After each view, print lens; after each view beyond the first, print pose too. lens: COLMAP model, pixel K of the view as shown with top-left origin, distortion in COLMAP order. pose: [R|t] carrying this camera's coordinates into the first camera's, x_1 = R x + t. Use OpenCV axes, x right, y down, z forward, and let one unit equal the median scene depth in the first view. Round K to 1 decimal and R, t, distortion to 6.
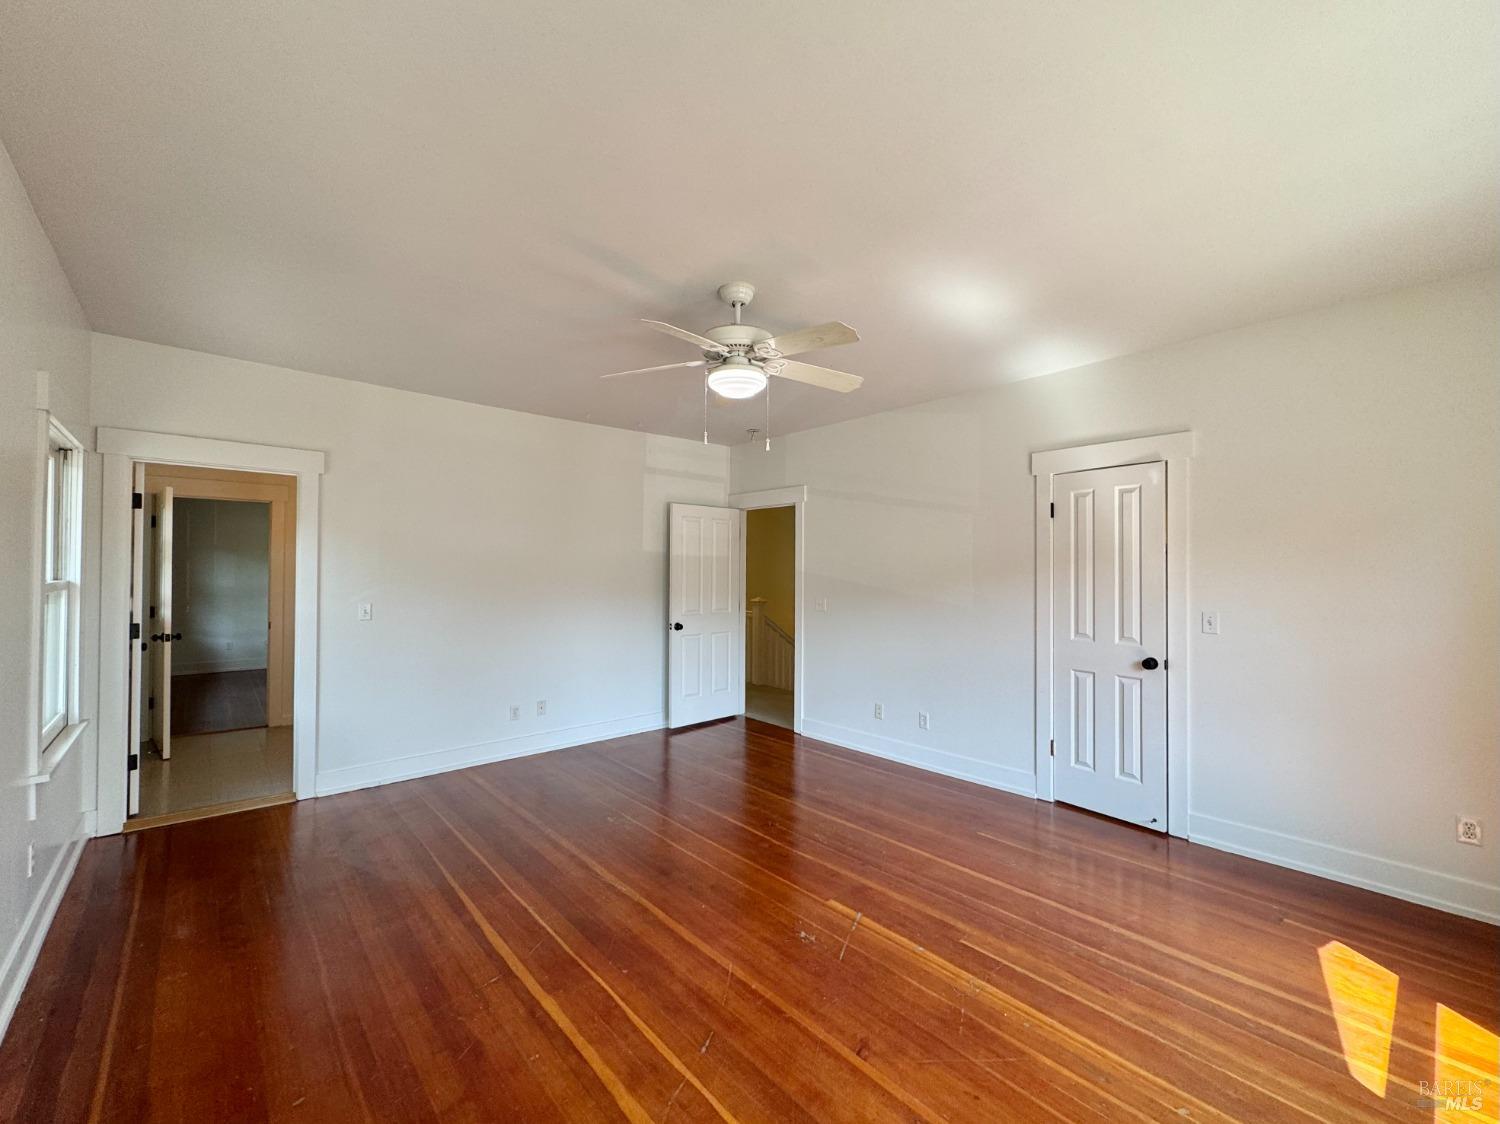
lens RADIAL K [[596.5, 0, 750.0], [0, 596.5, 562.0], [0, 0, 1]] dist [-0.002405, 0.000601]
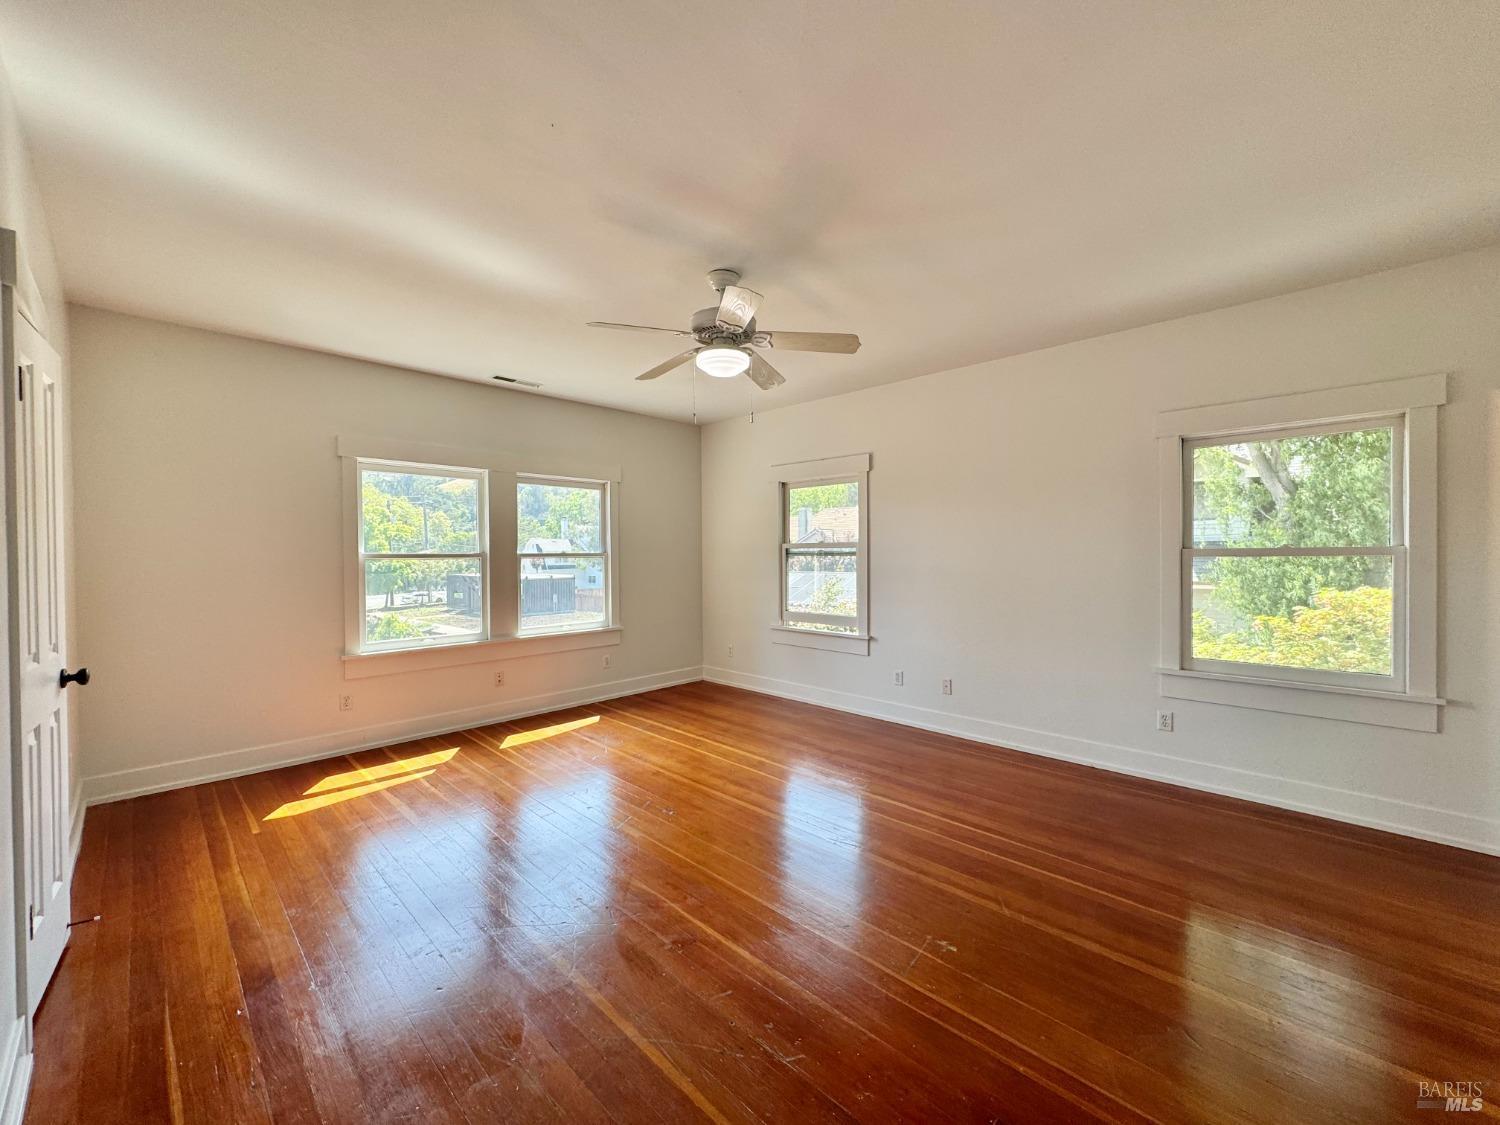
lens RADIAL K [[596.5, 0, 750.0], [0, 596.5, 562.5], [0, 0, 1]] dist [-0.002405, 0.000601]
pose [[-0.998000, 0.001088, -0.063202, -0.002827], [0.001066, 0.999999, 0.000387, 0.077821], [0.063203, 0.000319, -0.998001, 2.650535]]
